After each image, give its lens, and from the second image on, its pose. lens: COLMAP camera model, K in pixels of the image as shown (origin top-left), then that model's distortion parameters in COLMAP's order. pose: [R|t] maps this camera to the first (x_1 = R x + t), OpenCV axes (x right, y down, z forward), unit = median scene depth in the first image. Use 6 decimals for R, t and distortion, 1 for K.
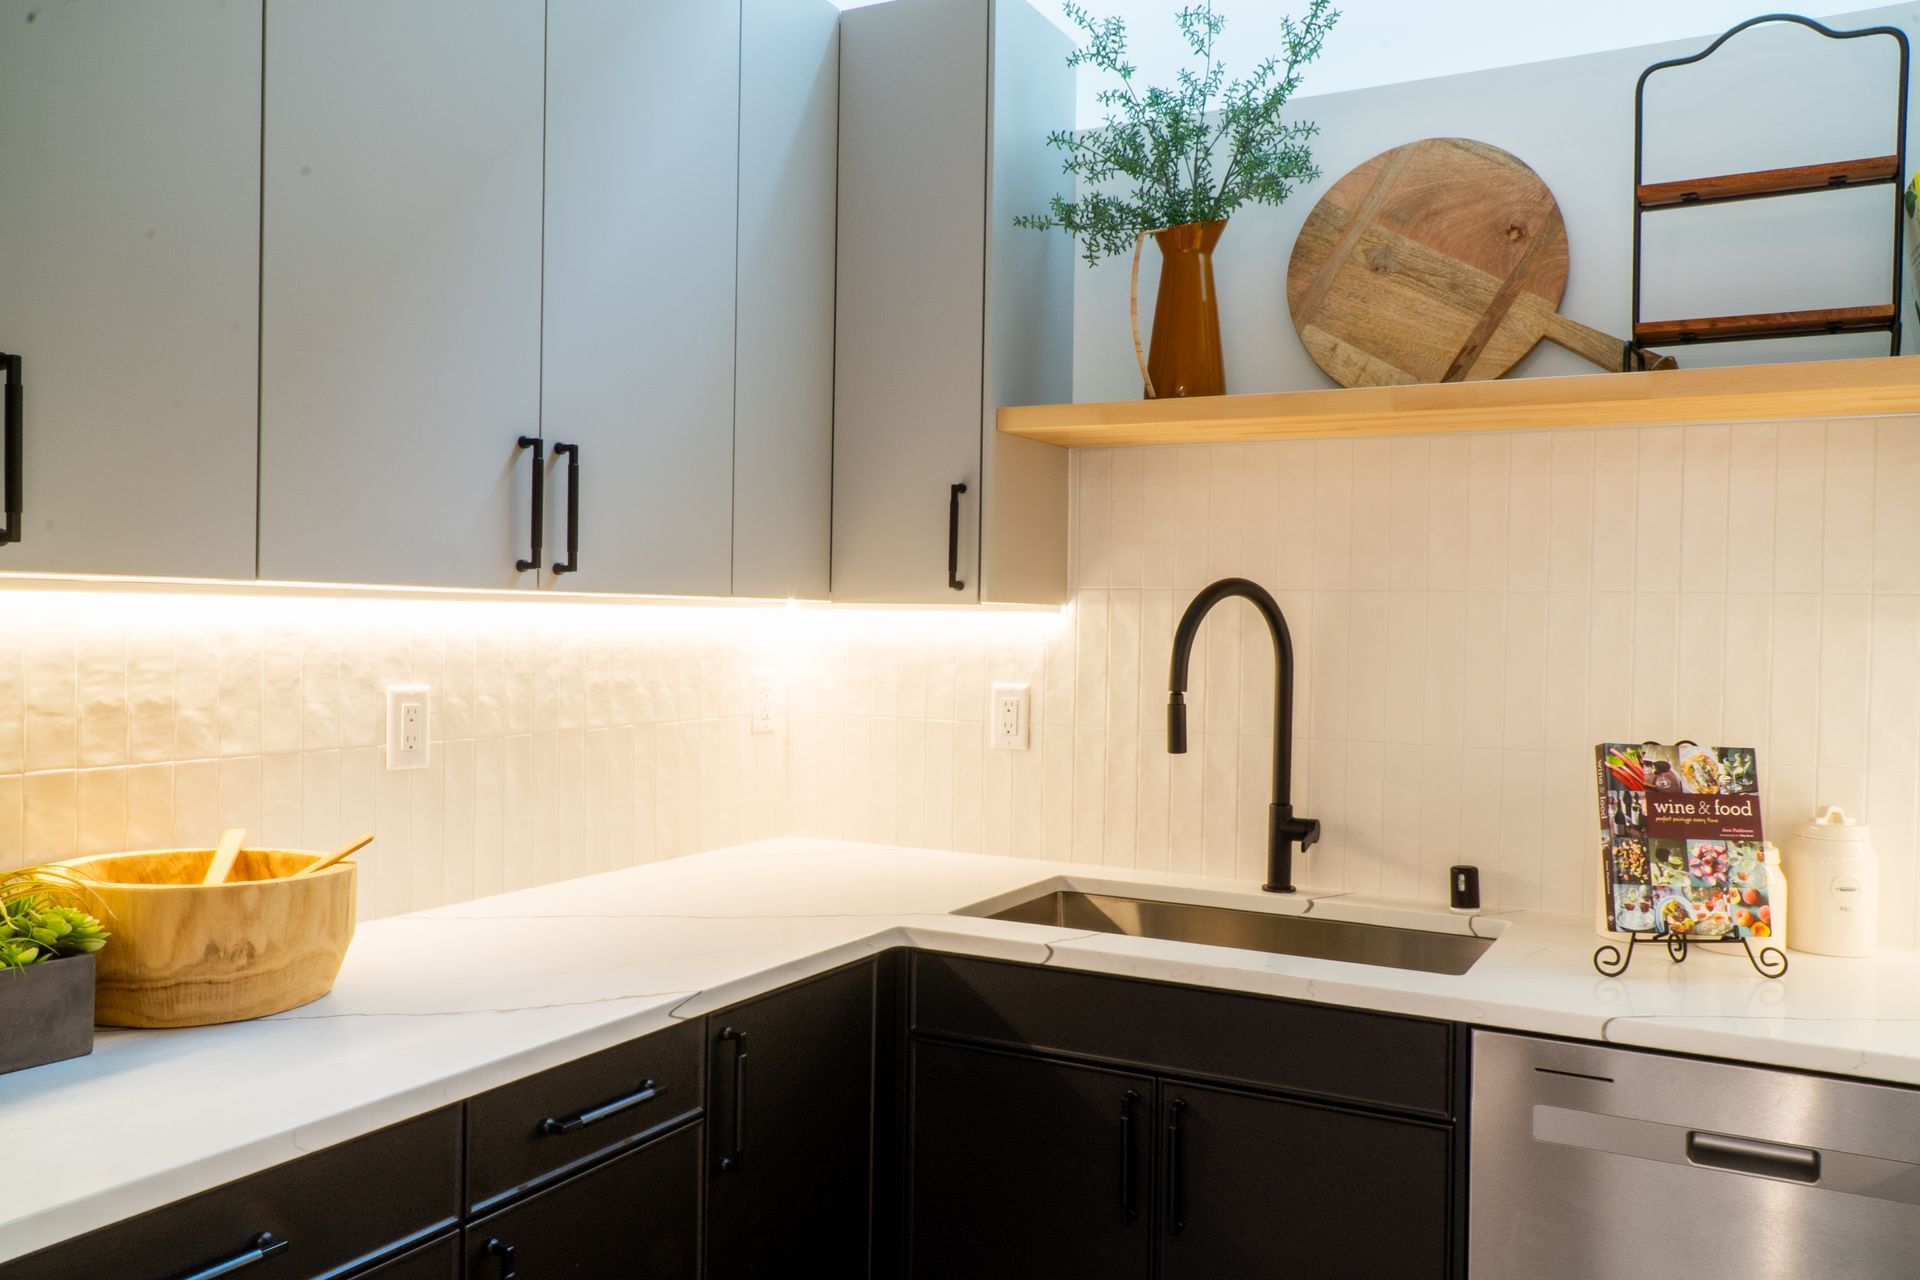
lens RADIAL K [[1591.6, 0, 906.1], [0, 1591.6, 637.0], [0, 0, 1]] dist [-0.012446, 0.032038]
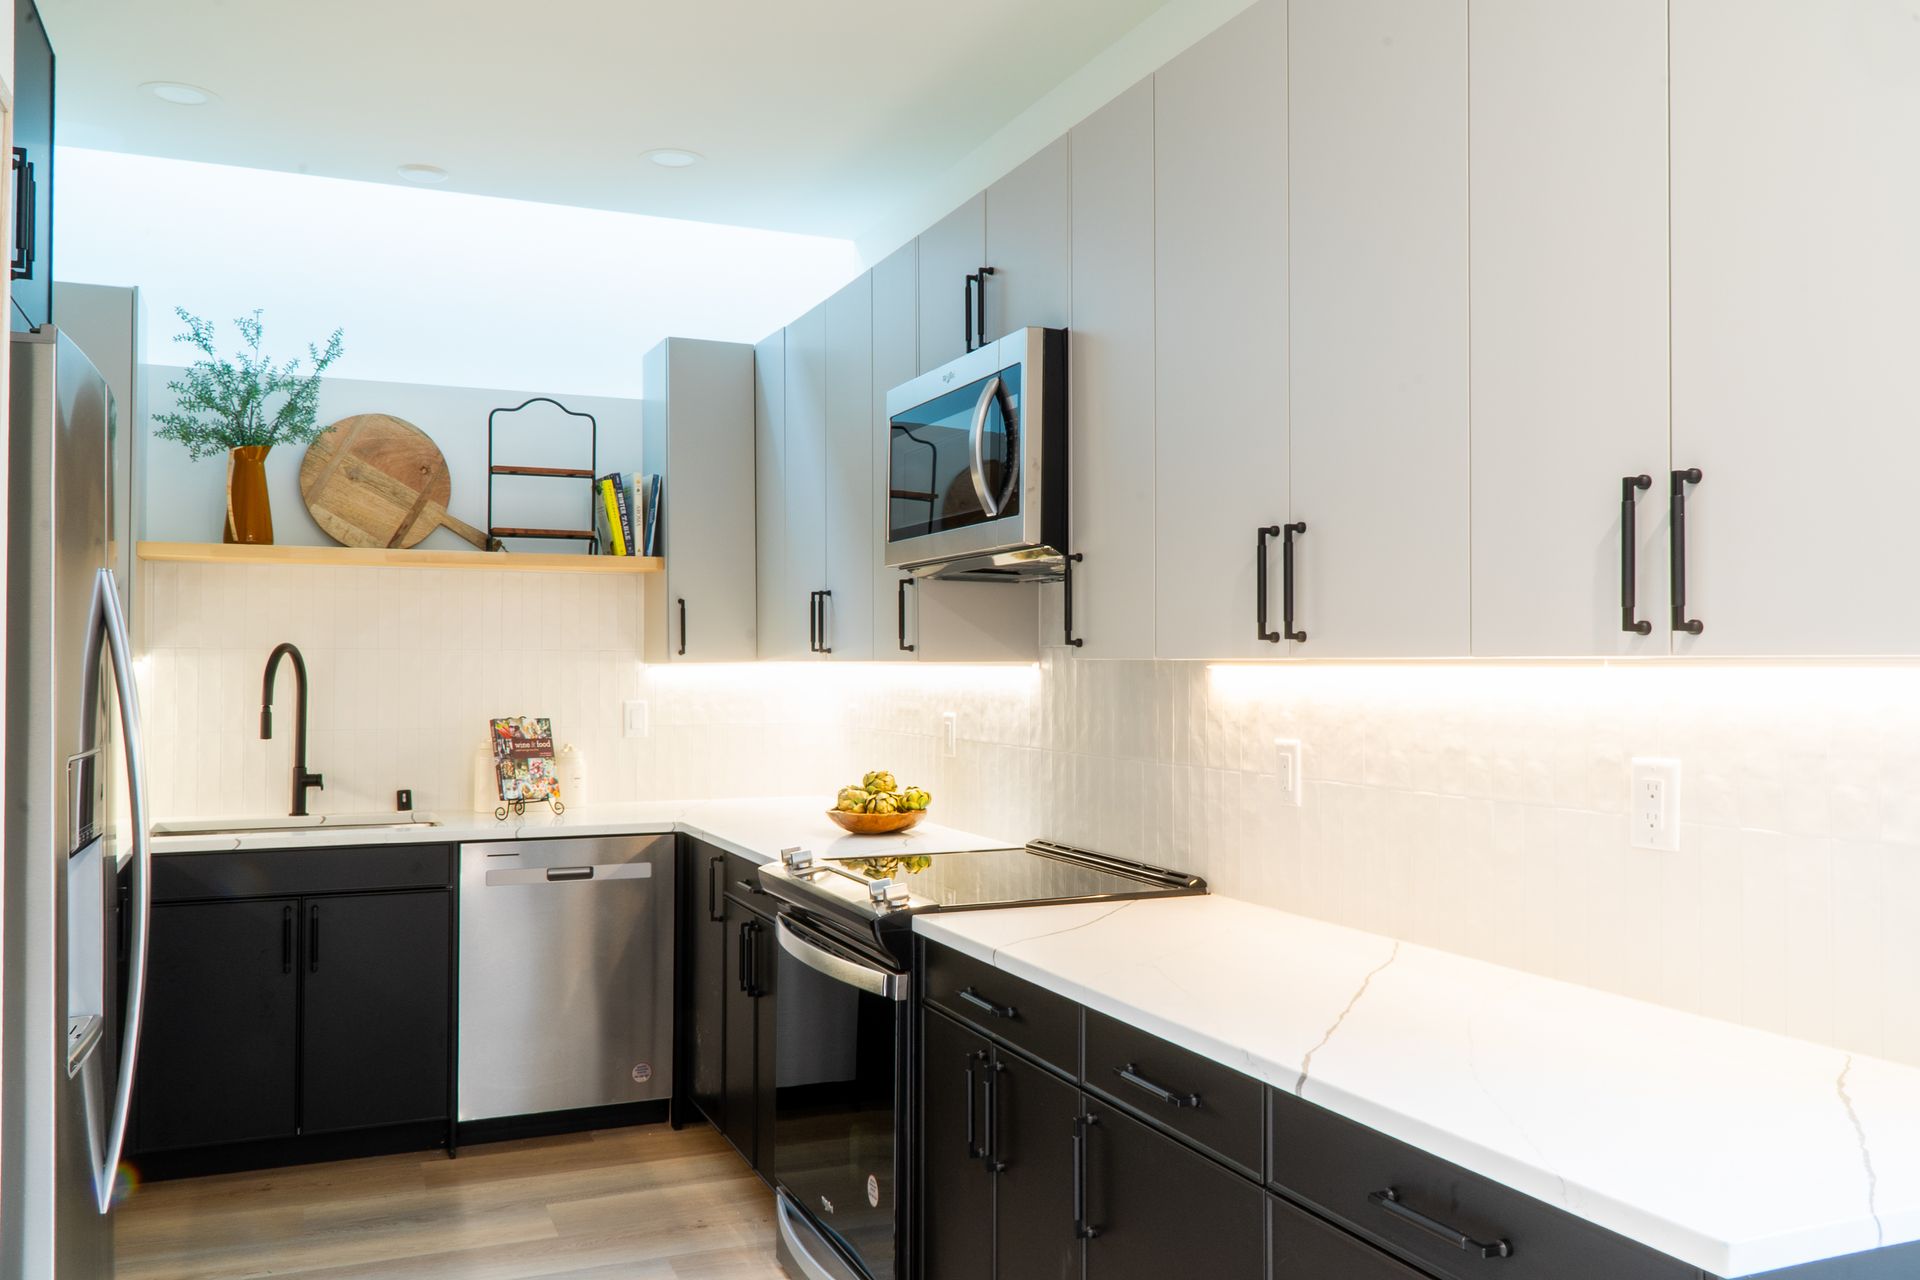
lens RADIAL K [[1591.6, 0, 906.1], [0, 1591.6, 637.0], [0, 0, 1]] dist [-0.012446, 0.032038]
pose [[0.654553, -0.003338, 0.756009, -0.752110], [0.016118, 0.999825, -0.009540, -0.015548], [-0.755845, 0.018430, 0.654492, -0.783089]]
